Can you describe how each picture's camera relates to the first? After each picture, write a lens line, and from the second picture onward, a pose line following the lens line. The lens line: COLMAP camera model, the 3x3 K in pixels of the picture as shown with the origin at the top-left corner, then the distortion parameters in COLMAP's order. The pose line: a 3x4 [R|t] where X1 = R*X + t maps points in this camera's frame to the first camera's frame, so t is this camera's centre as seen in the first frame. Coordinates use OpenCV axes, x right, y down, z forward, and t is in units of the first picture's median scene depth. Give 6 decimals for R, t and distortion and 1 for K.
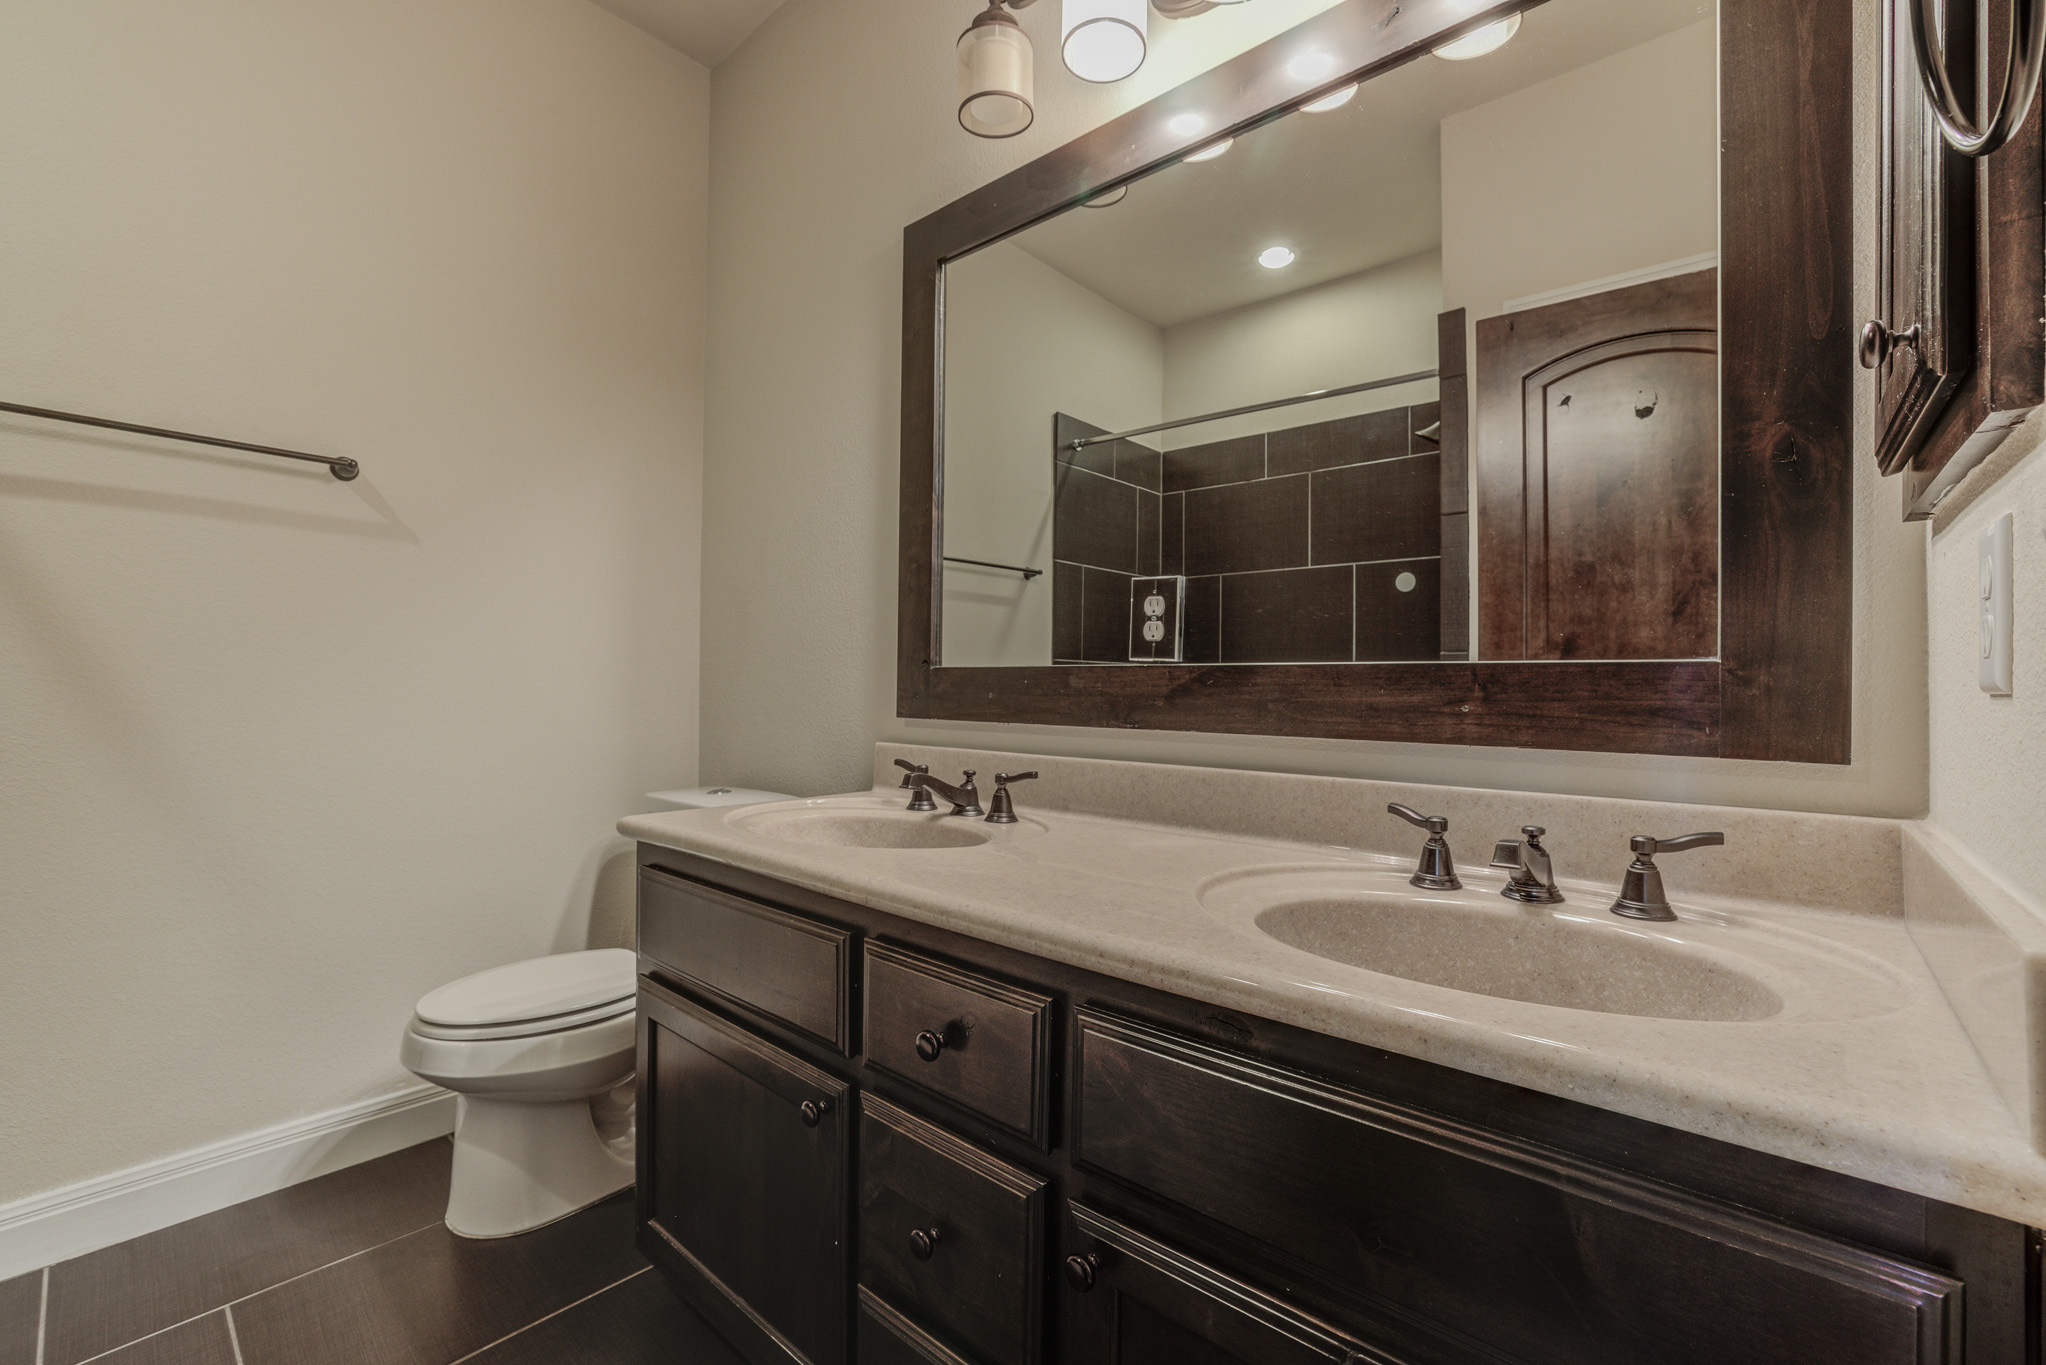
lens RADIAL K [[871.1, 0, 1017.7], [0, 871.1, 686.6], [0, 0, 1]] dist [-0.048329, 0.018159]
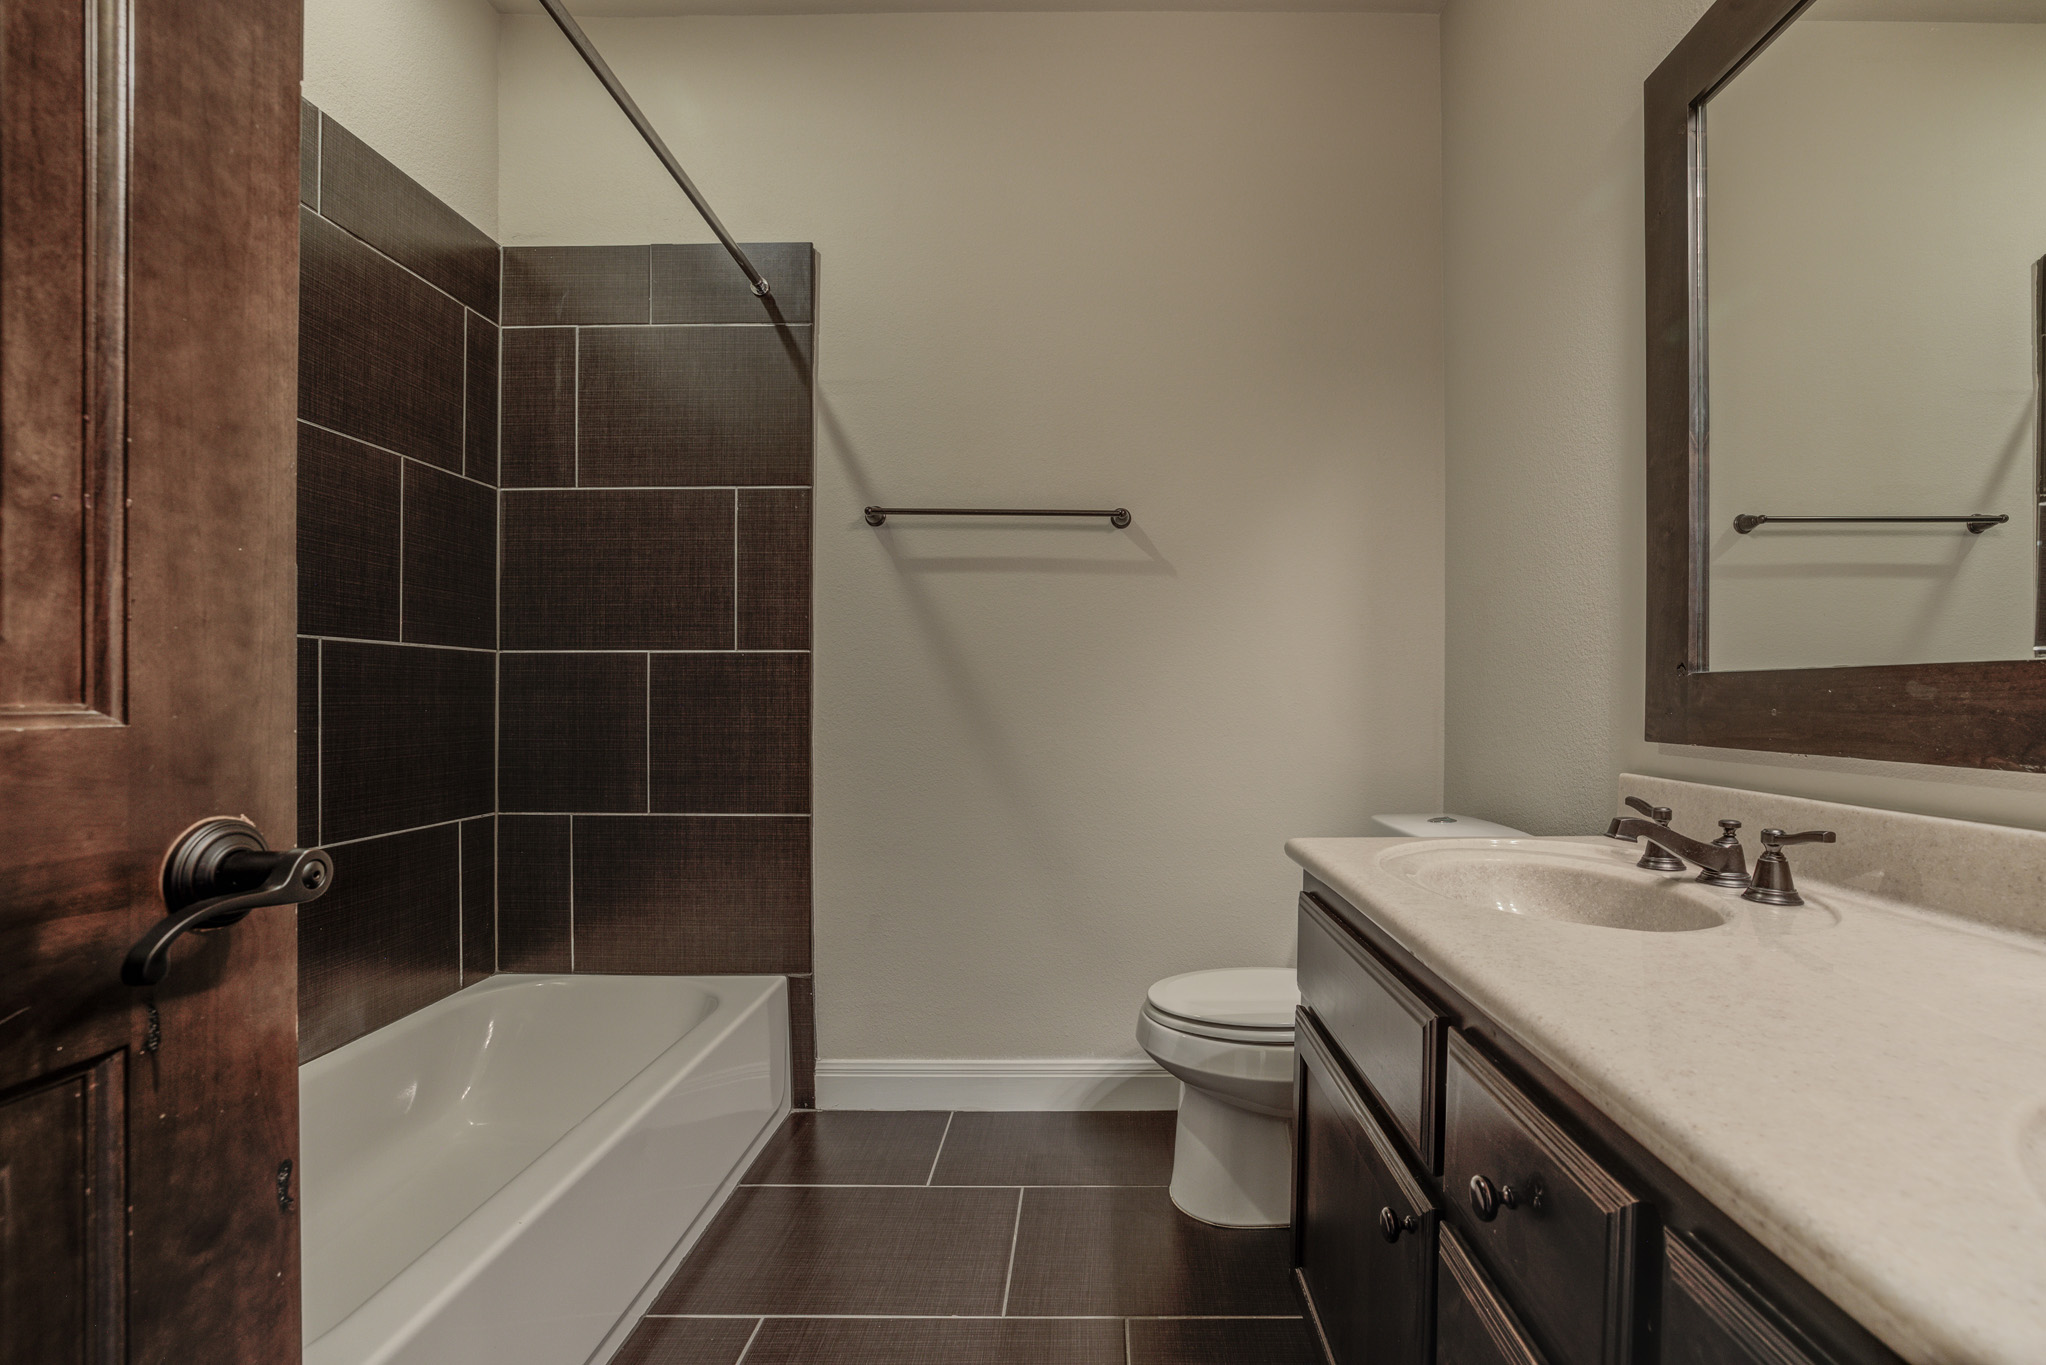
lens RADIAL K [[911.9, 0, 1092.4], [0, 911.9, 698.9], [0, 0, 1]] dist [-0.045546, 0.022409]
pose [[0.667307, -0.007615, -0.744744, 0.136485], [0.004726, 0.999971, -0.005990, 0.001388], [0.744768, 0.000478, 0.667324, 0.147218]]
